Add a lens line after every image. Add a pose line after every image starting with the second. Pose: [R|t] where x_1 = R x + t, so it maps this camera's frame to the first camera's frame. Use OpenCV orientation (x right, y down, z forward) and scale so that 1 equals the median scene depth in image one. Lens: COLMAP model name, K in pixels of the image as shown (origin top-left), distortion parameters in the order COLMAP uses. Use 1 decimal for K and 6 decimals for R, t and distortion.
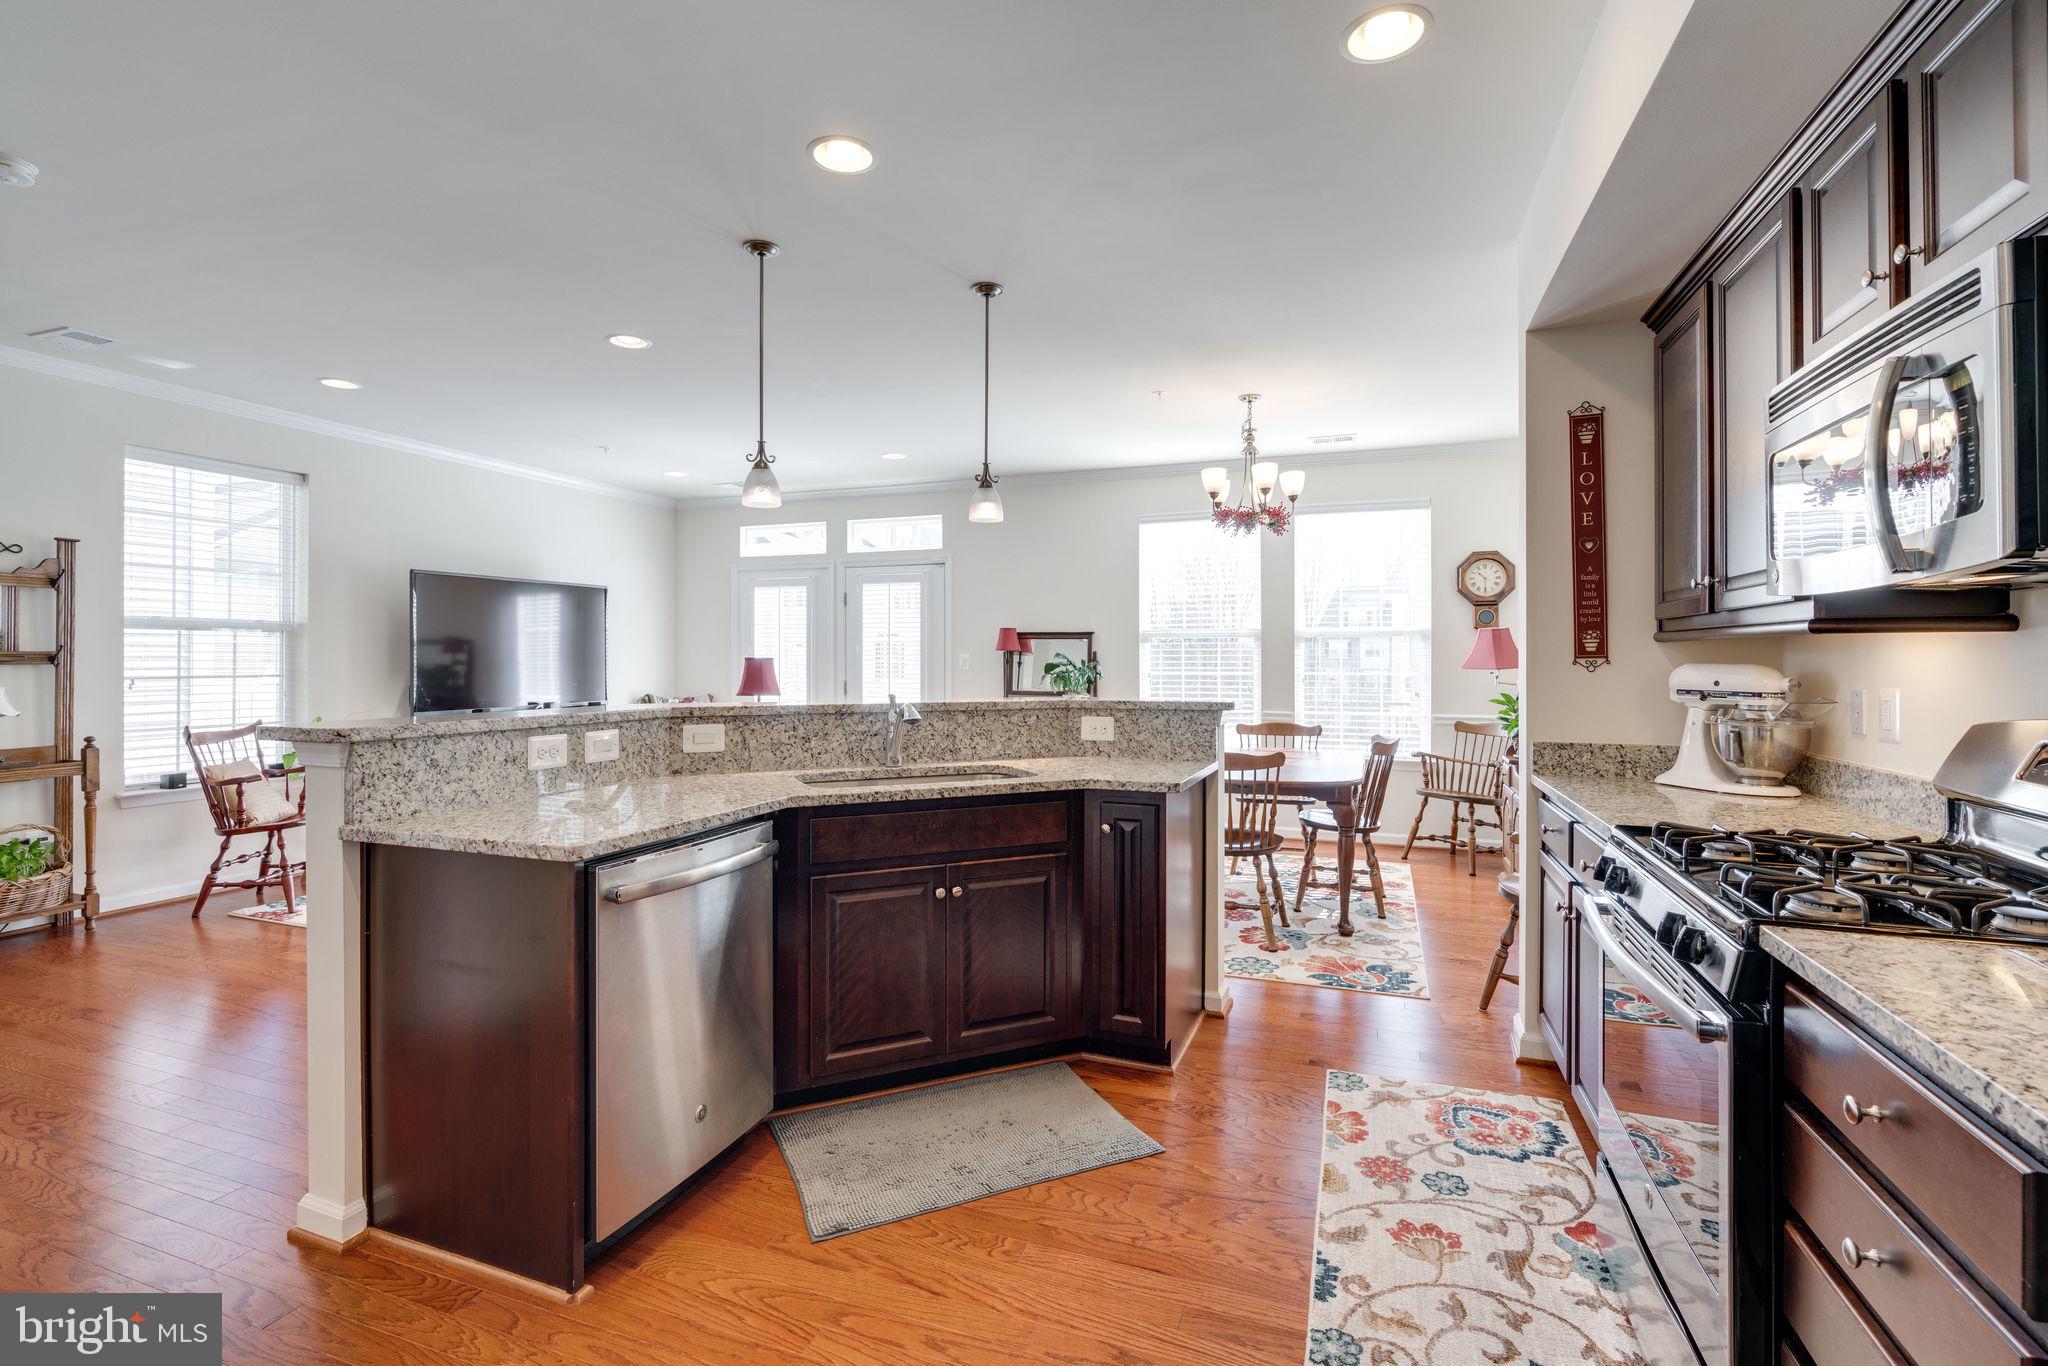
lens RADIAL K [[934.7, 0, 1010.2], [0, 934.7, 659.3], [0, 0, 1]] dist [-0.008693, 0.002142]
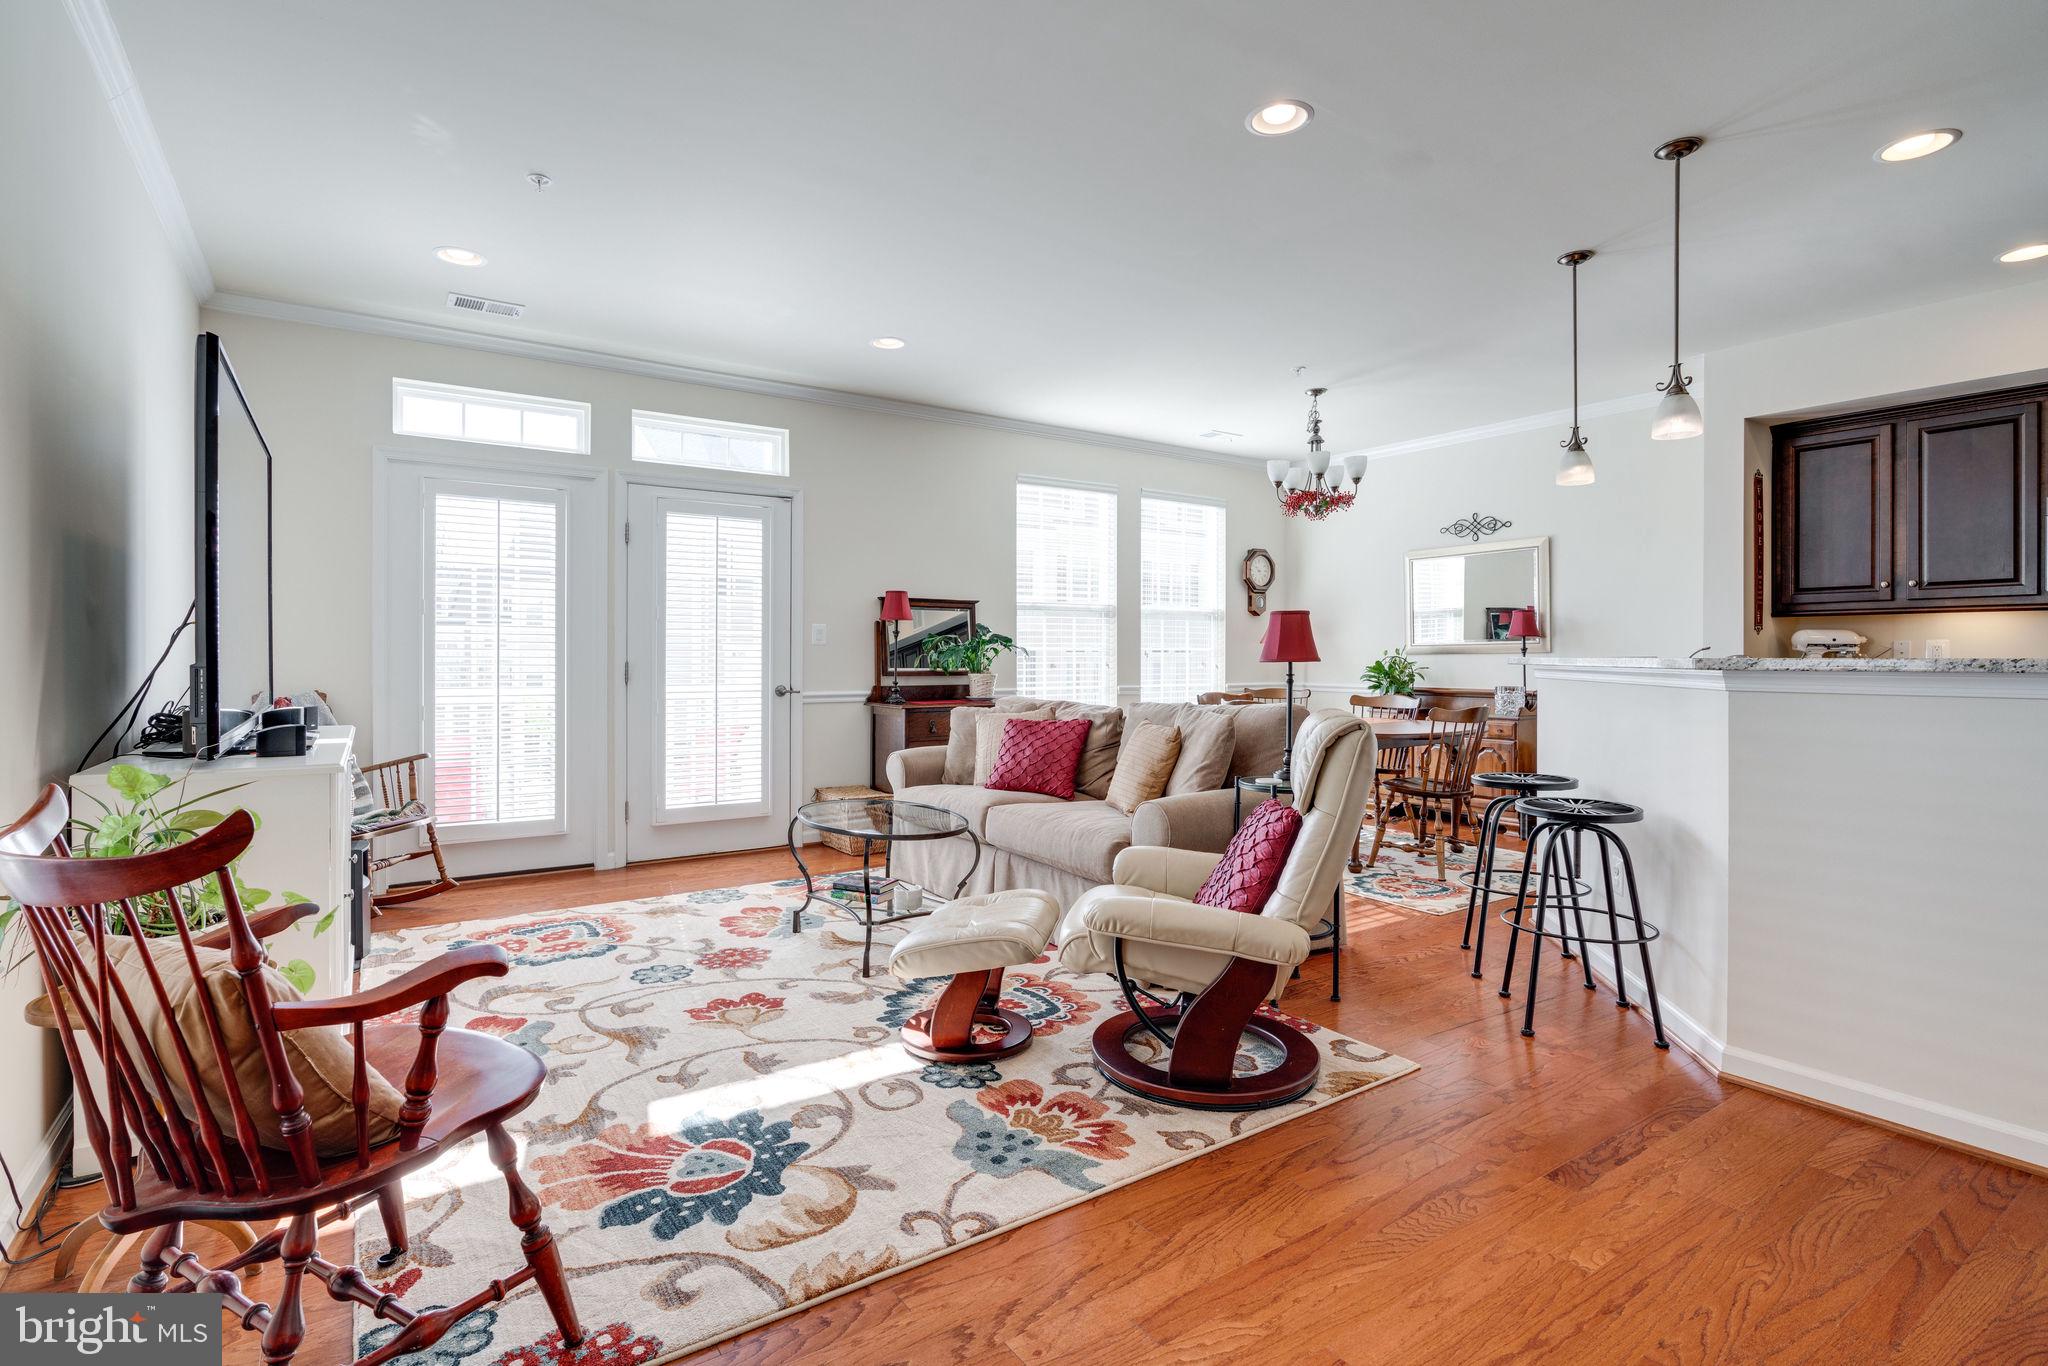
lens RADIAL K [[980.2, 0, 1018.3], [0, 980.2, 655.9], [0, 0, 1]] dist [-0.008892, 0.002090]
pose [[0.568264, -0.004241, 0.822835, -1.583408], [0.001261, 0.999990, 0.004283, 0.042761], [-0.822845, -0.001396, 0.568264, 1.141376]]
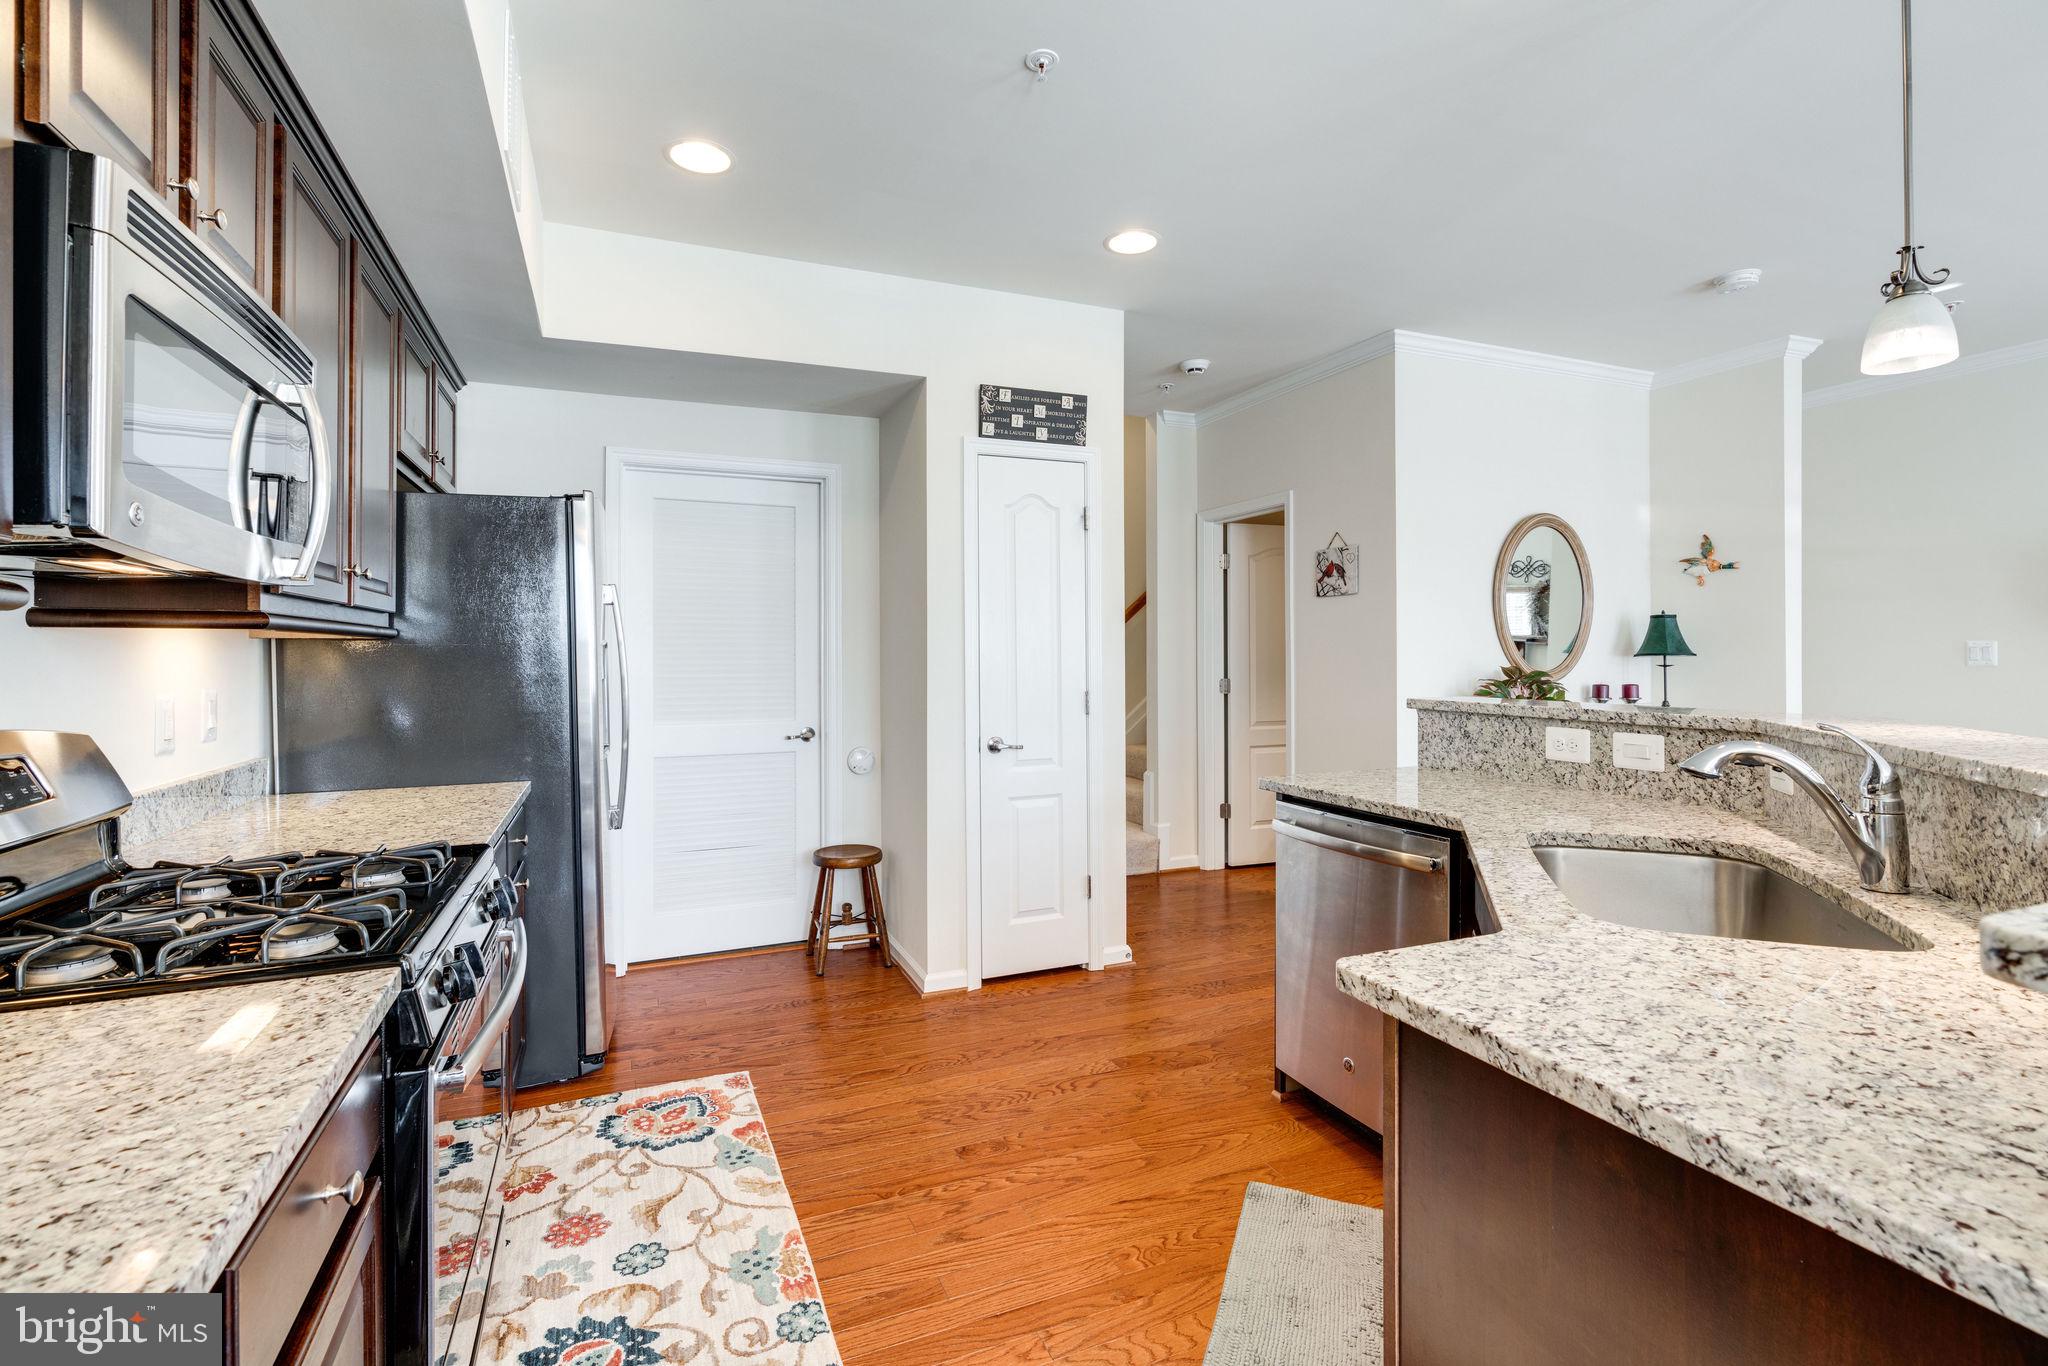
lens RADIAL K [[934.7, 0, 1019.6], [0, 934.7, 652.1], [0, 0, 1]] dist [-0.008693, 0.002142]
pose [[-0.723275, 0.002627, -0.690555, 0.547570], [0.003974, 0.999992, -0.000358, -0.001004], [0.690549, -0.003003, -0.723279, 1.185162]]
